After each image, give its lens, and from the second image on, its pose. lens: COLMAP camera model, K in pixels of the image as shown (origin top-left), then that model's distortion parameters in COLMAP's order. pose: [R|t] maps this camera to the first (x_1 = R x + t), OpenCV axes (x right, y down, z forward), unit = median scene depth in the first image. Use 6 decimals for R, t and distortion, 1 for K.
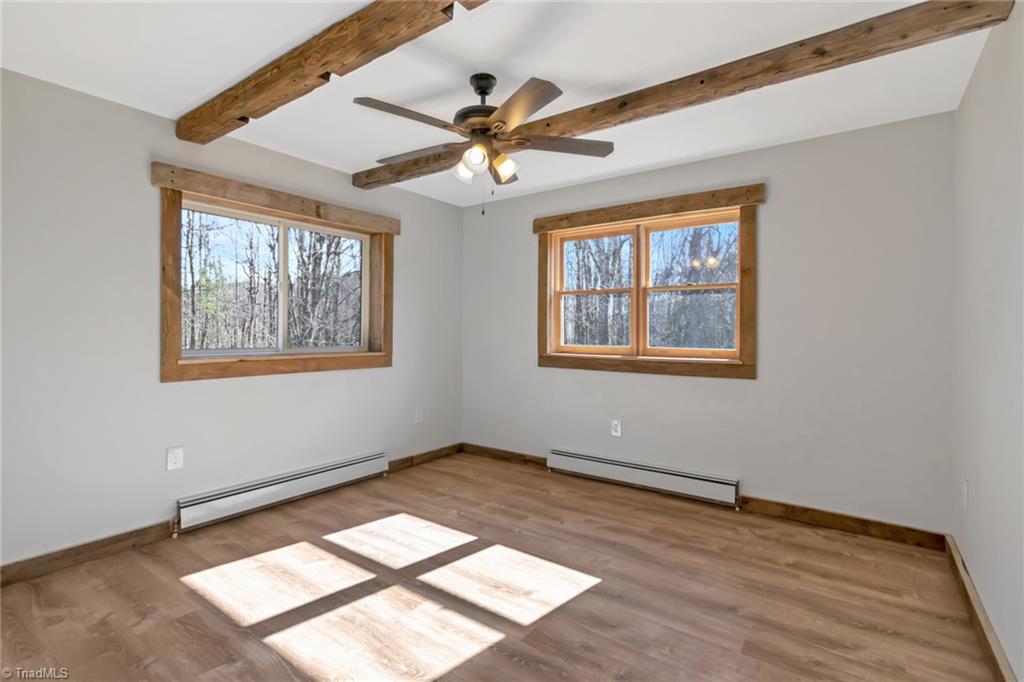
lens RADIAL K [[484.5, 0, 516.3], [0, 484.5, 343.9], [0, 0, 1]] dist [-0.000045, -0.000085]
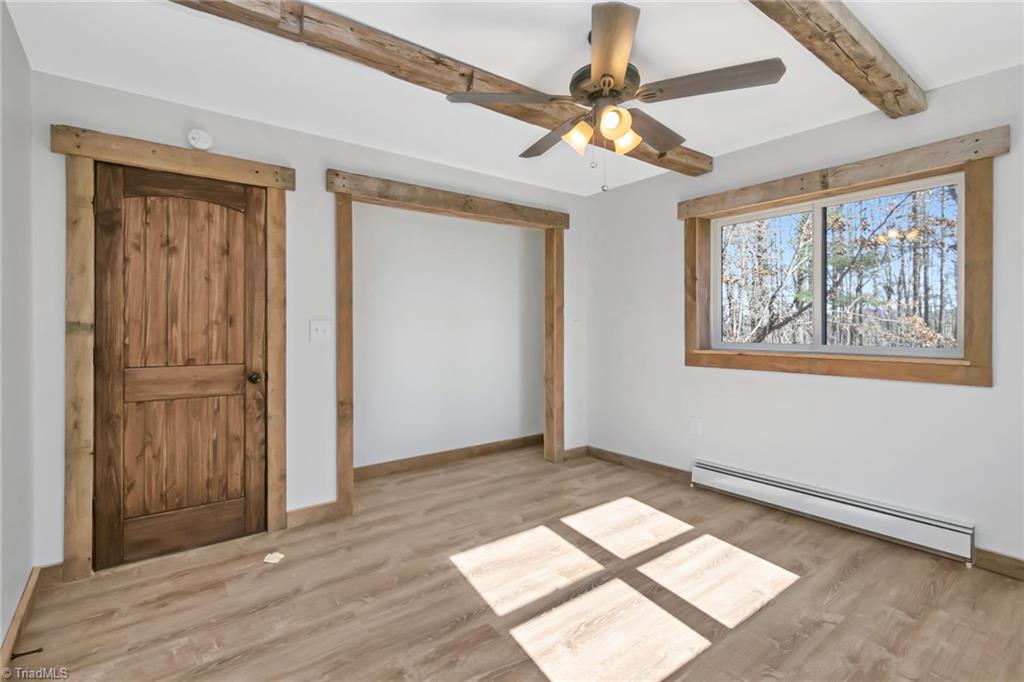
lens RADIAL K [[484.5, 0, 516.3], [0, 484.5, 343.9], [0, 0, 1]] dist [-0.000045, -0.000085]
pose [[-0.280813, 0.029101, -0.959321, 0.673478], [-0.024862, 0.998984, 0.037582, -0.018835], [0.959440, 0.034405, -0.279805, 0.921423]]
